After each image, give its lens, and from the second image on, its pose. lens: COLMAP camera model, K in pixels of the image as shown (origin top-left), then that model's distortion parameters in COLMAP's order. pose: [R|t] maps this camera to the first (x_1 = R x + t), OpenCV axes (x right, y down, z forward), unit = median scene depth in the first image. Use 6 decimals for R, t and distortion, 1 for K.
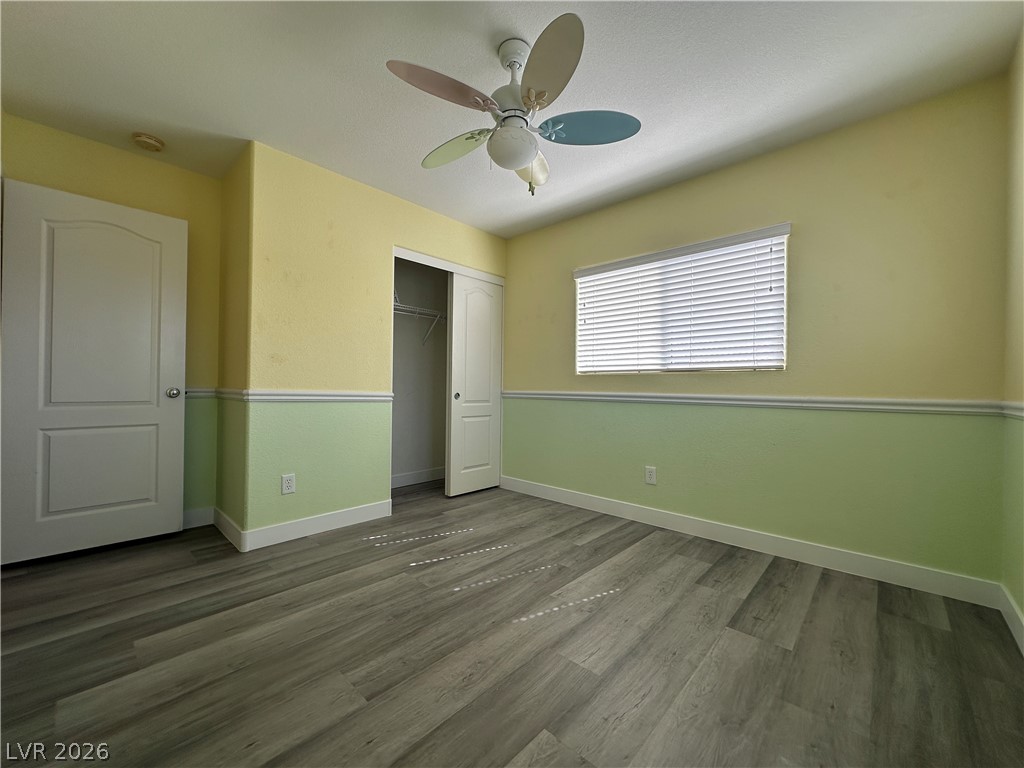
lens RADIAL K [[405.5, 0, 511.8], [0, 405.5, 387.2], [0, 0, 1]] dist [-0.003303, 0.000427]
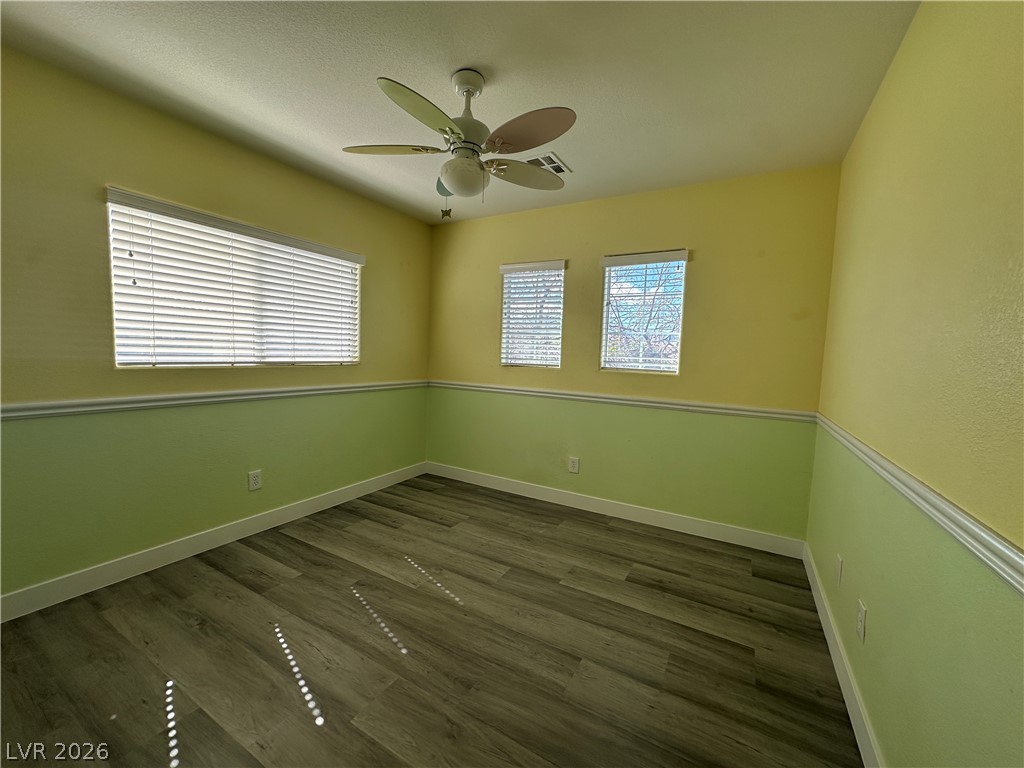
lens RADIAL K [[405.5, 0, 515.0], [0, 405.5, 384.1], [0, 0, 1]] dist [-0.003303, 0.000427]
pose [[-0.229047, -0.096065, 0.968664, -0.806876], [-0.039986, 0.995207, 0.089243, -0.123042], [-0.972594, -0.018292, -0.231790, 0.824603]]
